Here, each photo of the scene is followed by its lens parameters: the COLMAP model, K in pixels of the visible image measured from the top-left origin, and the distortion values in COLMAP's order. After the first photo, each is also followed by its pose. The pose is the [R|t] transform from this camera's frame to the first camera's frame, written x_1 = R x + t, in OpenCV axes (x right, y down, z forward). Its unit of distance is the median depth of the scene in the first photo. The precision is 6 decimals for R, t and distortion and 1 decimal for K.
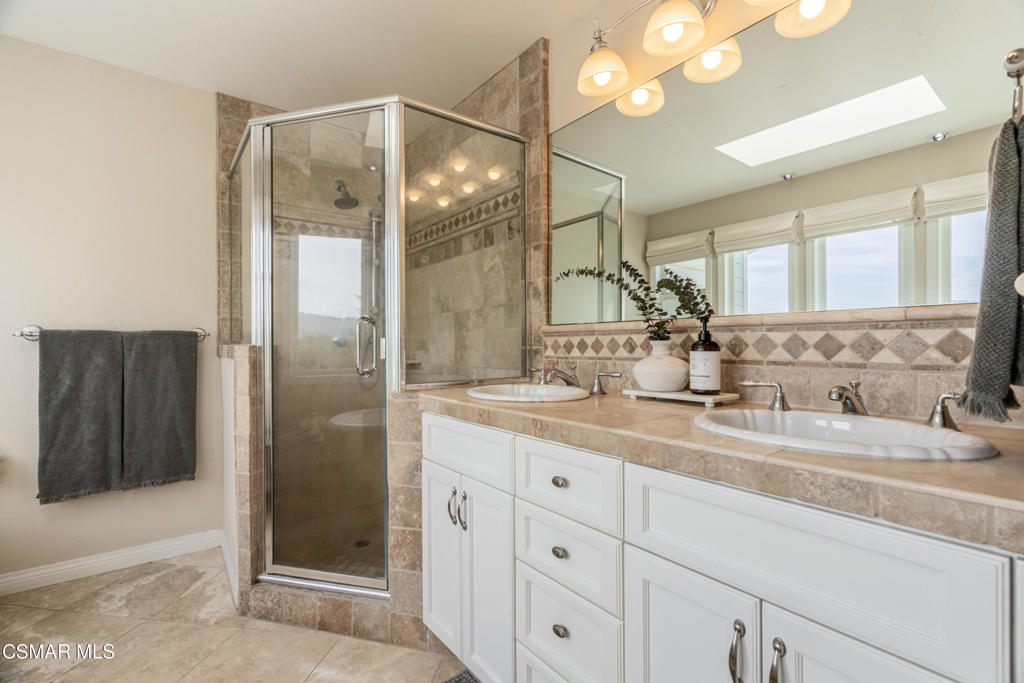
lens RADIAL K [[464.4, 0, 517.1], [0, 464.4, 338.8], [0, 0, 1]] dist [-0.000218, 0.000274]
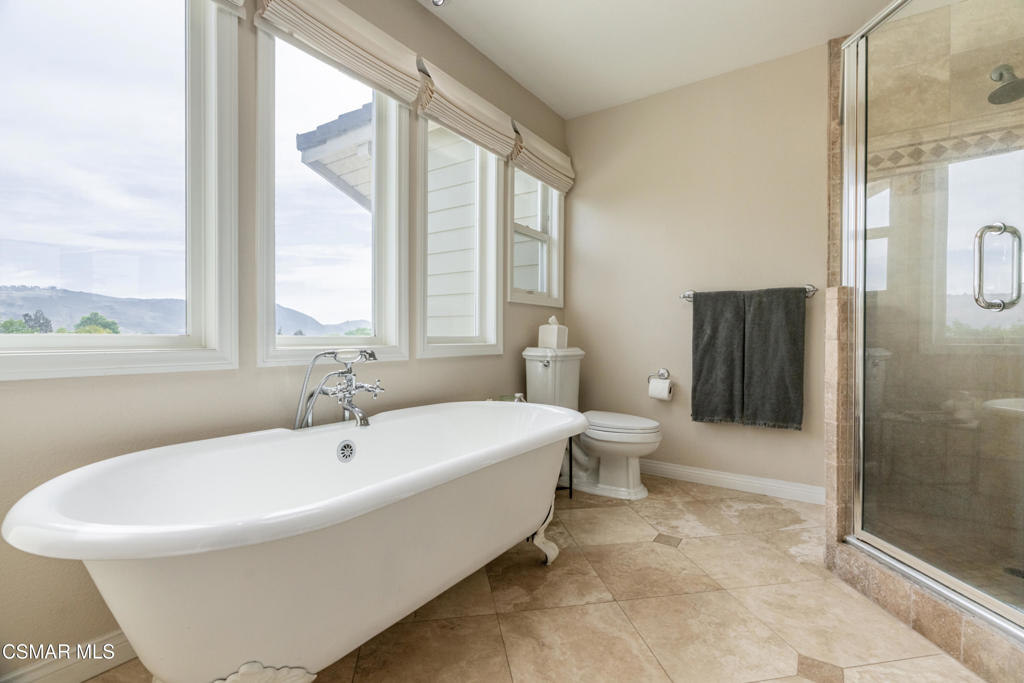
lens RADIAL K [[464.4, 0, 513.5], [0, 464.4, 343.2], [0, 0, 1]] dist [-0.000218, 0.000274]
pose [[0.299040, 0.013602, -0.954144, 0.112084], [-0.002297, 0.999906, 0.013534, 0.108433], [0.954238, -0.001856, 0.299043, 0.088187]]
